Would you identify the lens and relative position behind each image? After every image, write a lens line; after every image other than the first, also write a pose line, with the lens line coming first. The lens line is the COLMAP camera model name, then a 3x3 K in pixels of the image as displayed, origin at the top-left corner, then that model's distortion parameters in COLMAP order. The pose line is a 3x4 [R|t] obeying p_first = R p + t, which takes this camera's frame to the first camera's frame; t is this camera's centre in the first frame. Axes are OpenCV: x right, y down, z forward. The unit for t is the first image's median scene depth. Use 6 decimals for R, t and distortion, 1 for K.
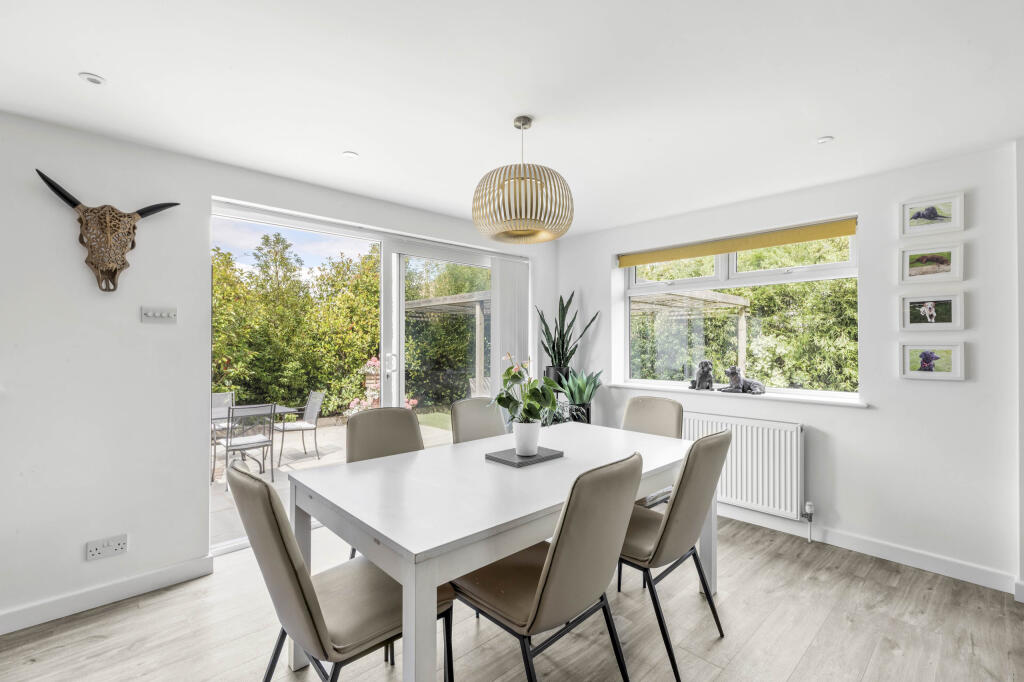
lens RADIAL K [[453.7, 0, 510.5], [0, 453.7, 343.9], [0, 0, 1]] dist [-0.002938, 0.000296]
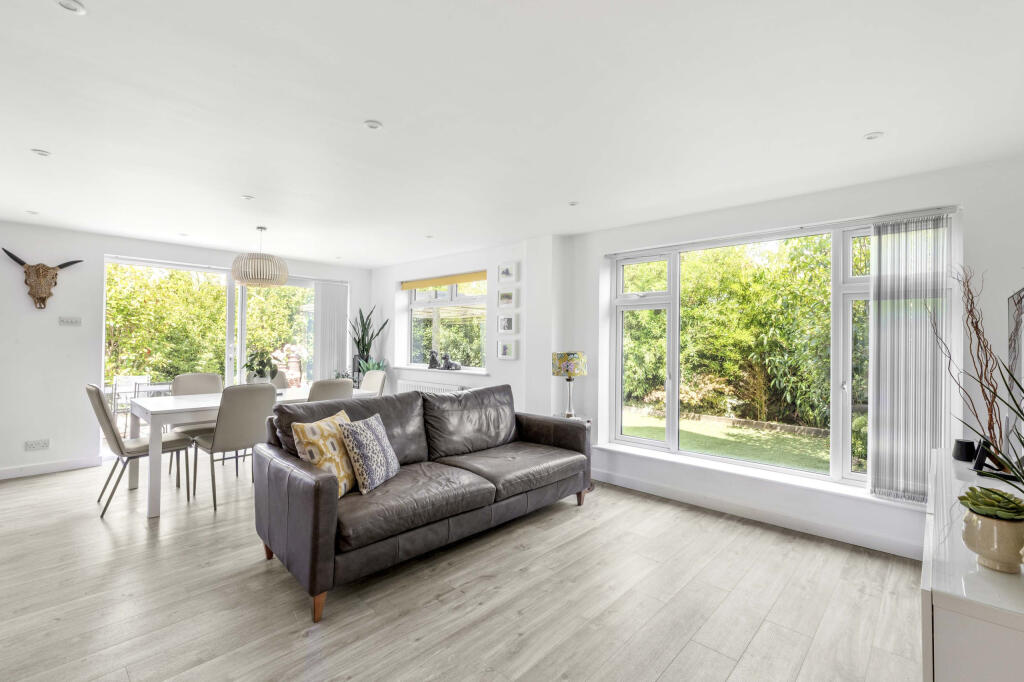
lens RADIAL K [[453.7, 0, 514.1], [0, 453.7, 339.1], [0, 0, 1]] dist [-0.002938, 0.000296]
pose [[0.997411, 0.009637, 0.071268, 0.767527], [-0.009259, 0.999941, -0.005630, 0.002844], [-0.071318, 0.004956, 0.997441, -0.828314]]
